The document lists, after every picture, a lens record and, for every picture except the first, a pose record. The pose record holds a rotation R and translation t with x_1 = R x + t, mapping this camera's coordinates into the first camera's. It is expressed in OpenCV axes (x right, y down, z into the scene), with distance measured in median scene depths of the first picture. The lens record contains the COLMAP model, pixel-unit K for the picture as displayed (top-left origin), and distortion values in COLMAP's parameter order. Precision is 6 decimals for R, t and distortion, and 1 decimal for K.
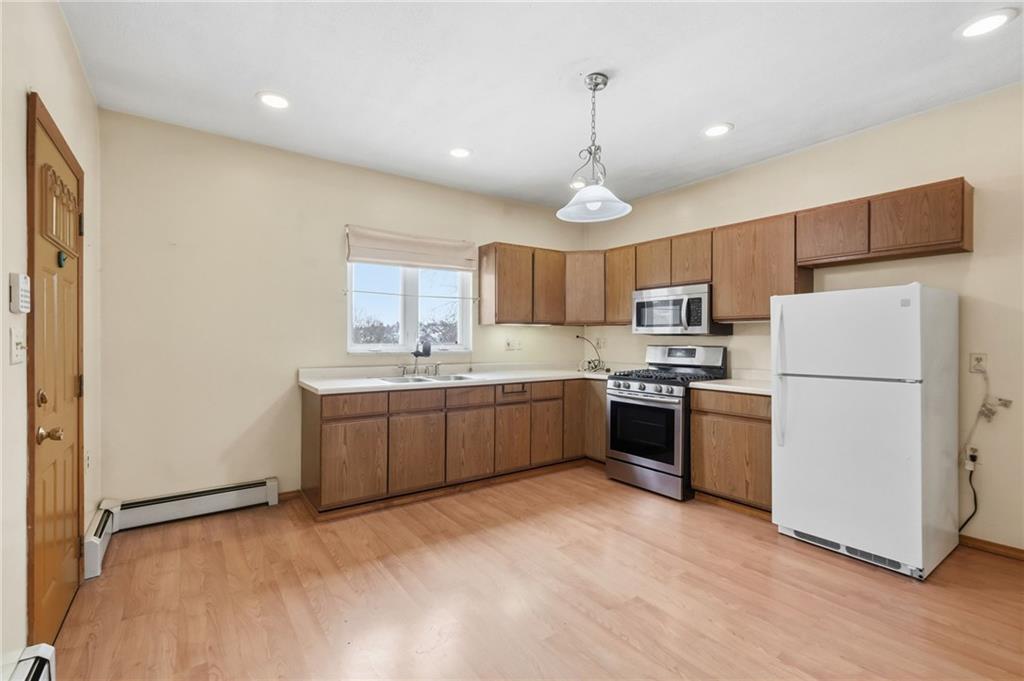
lens RADIAL K [[468.4, 0, 512.0], [0, 468.4, 340.5], [0, 0, 1]] dist [0.025752, -0.000424]
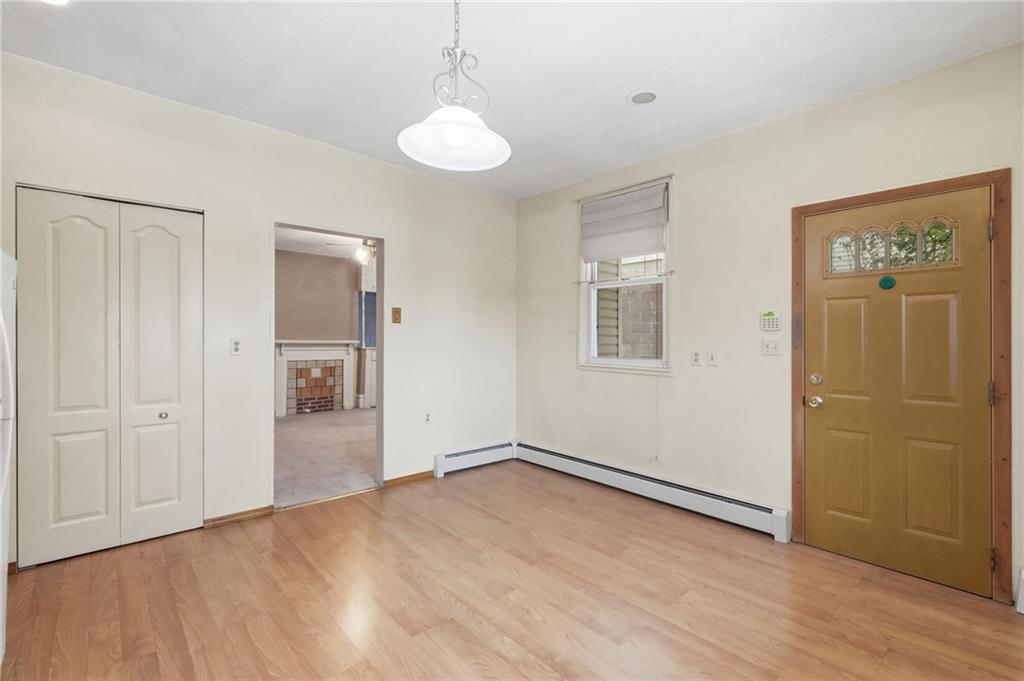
lens RADIAL K [[468.4, 0, 512.0], [0, 468.4, 340.5], [0, 0, 1]] dist [0.025752, -0.000424]
pose [[-0.993614, -0.010008, -0.112387, 0.131351], [-0.010317, 0.999944, 0.002172, -0.002521], [0.112359, 0.003318, -0.993662, 1.319848]]
